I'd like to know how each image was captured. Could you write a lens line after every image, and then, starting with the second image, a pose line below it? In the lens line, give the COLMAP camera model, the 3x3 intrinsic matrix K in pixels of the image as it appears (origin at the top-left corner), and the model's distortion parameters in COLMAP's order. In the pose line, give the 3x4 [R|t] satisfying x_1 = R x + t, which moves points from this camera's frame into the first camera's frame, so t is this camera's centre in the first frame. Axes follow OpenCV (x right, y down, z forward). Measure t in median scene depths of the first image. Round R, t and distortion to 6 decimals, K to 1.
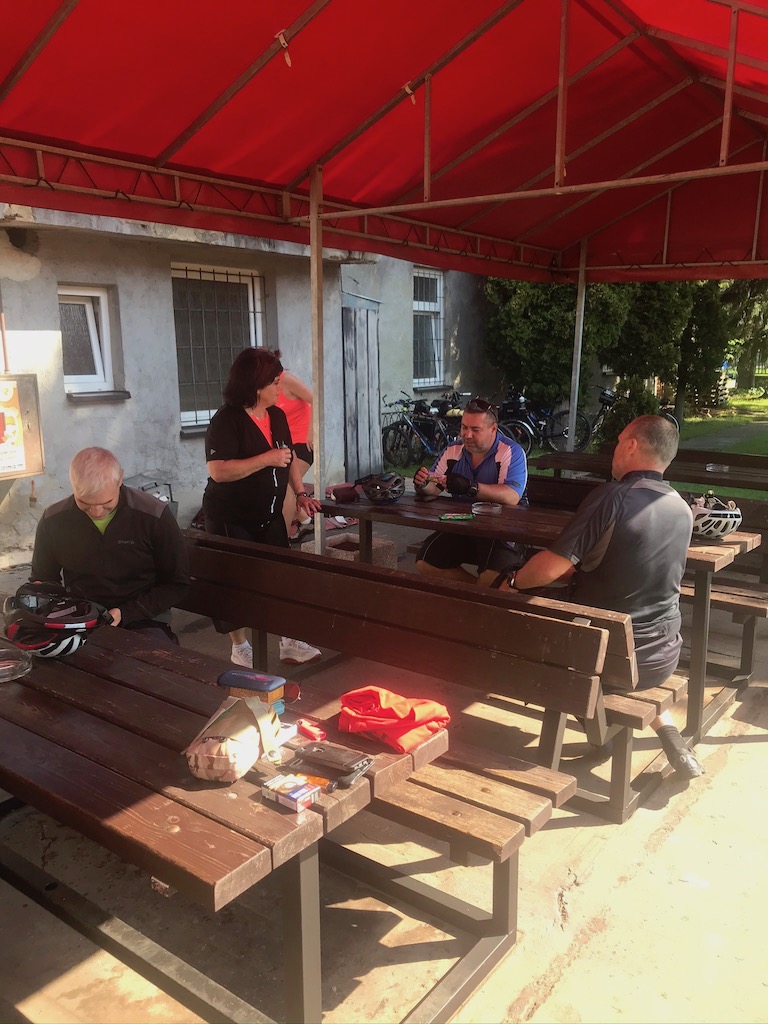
lens RADIAL K [[836.0, 0, 391.3], [0, 836.0, 503.2], [0, 0, 1]] dist [0.036919, -0.046066]
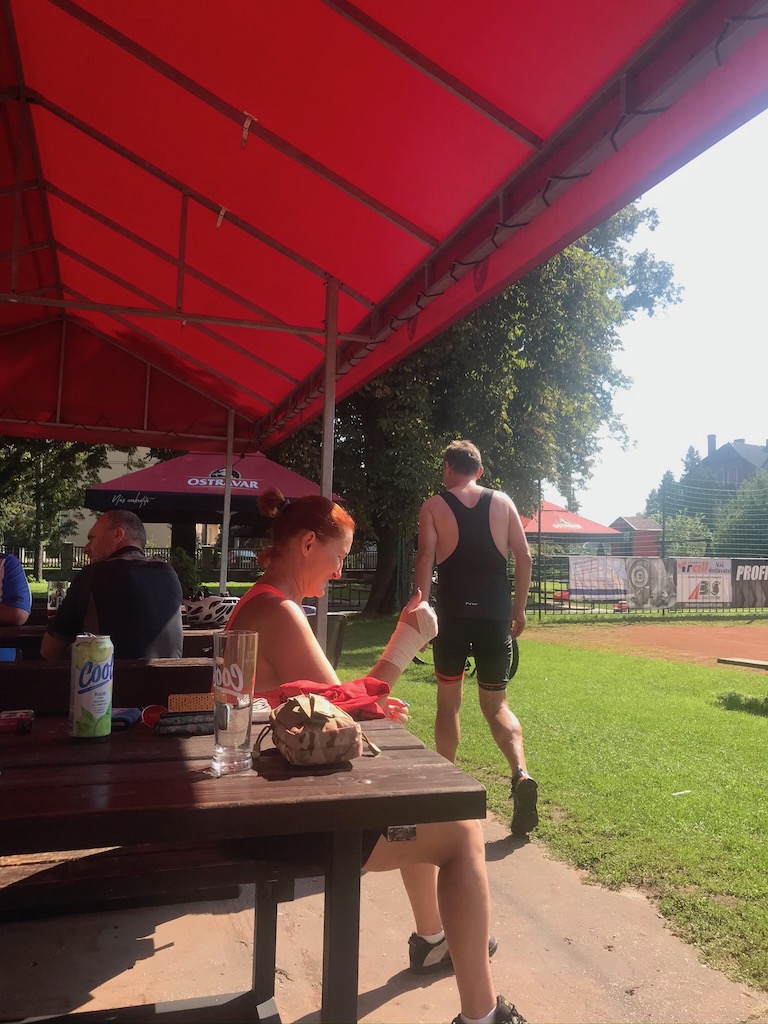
lens RADIAL K [[836.0, 0, 389.4], [0, 836.0, 508.0], [0, 0, 1]] dist [0.036919, -0.046066]
pose [[0.577108, 0.069497, 0.813706, -0.168097], [0.123197, 0.977562, -0.170866, 0.045407], [-0.807322, 0.198854, 0.555597, 0.075628]]
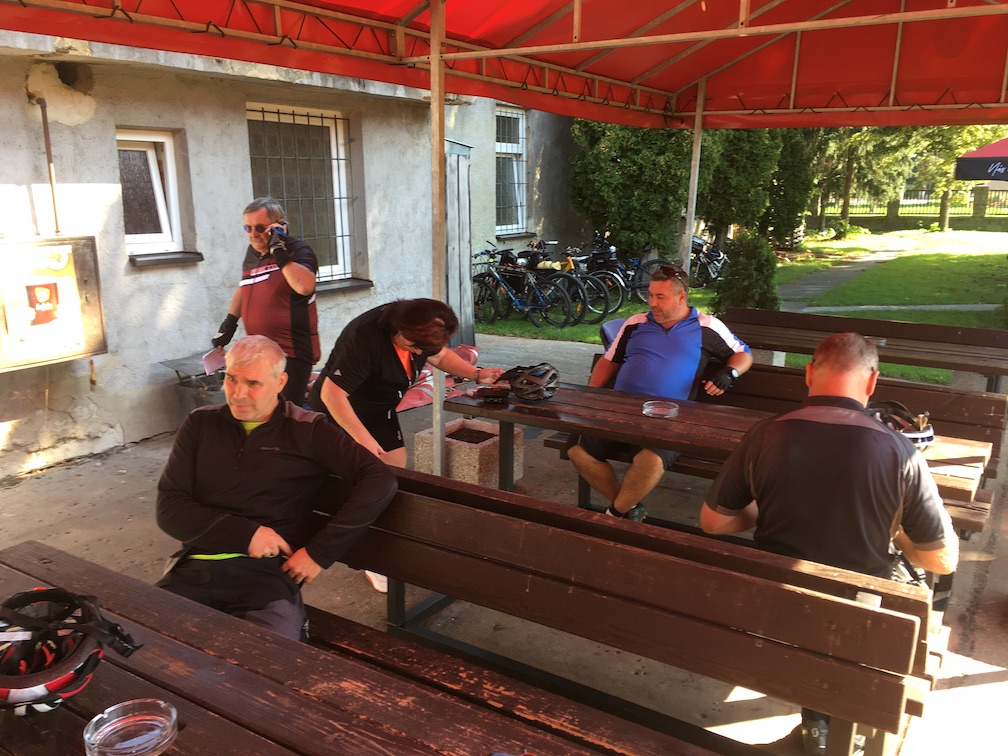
lens RADIAL K [[846.8, 0, 506.5], [0, 846.8, 365.4], [0, 0, 1]] dist [0.105131, -0.164118]
pose [[0.997308, -0.011417, 0.072437, -0.053245], [0.009380, 0.999553, 0.028404, -0.032495], [-0.072729, -0.027648, 0.996968, 0.074525]]
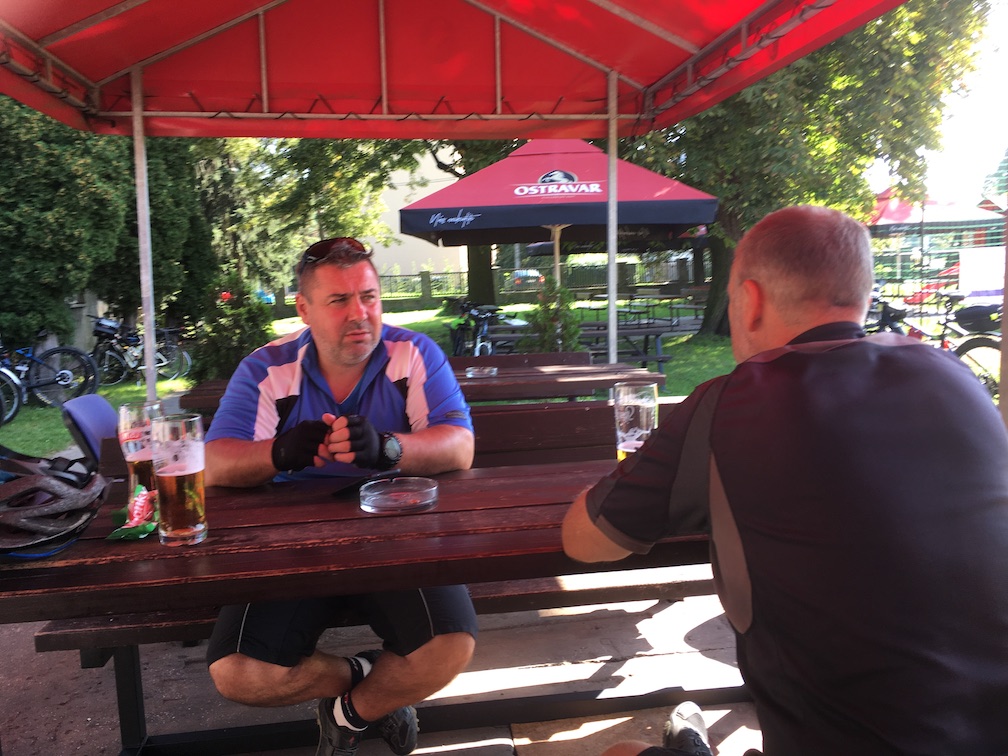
lens RADIAL K [[846.8, 0, 501.2], [0, 846.8, 361.7], [0, 0, 1]] dist [0.105131, -0.164118]
pose [[0.713413, -0.095067, 0.694265, -0.056880], [0.164767, 0.985735, -0.034333, -0.016507], [-0.681097, 0.138886, 0.718900, 0.344789]]
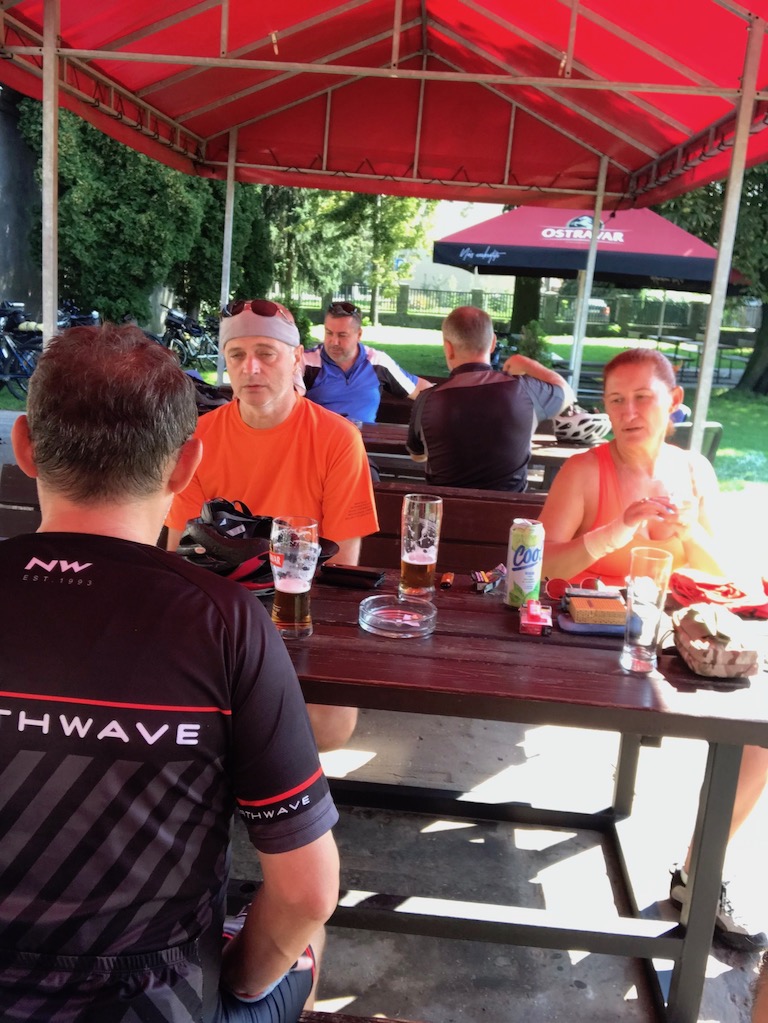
lens RADIAL K [[960.6, 0, 381.6], [0, 960.6, 507.5], [0, 0, 1]] dist [-0.010738, 0.000000]
pose [[0.837875, -0.064201, 0.542073, -0.207823], [0.030424, 0.997008, 0.071057, 0.012866], [-0.545013, -0.043045, 0.837322, 0.056997]]
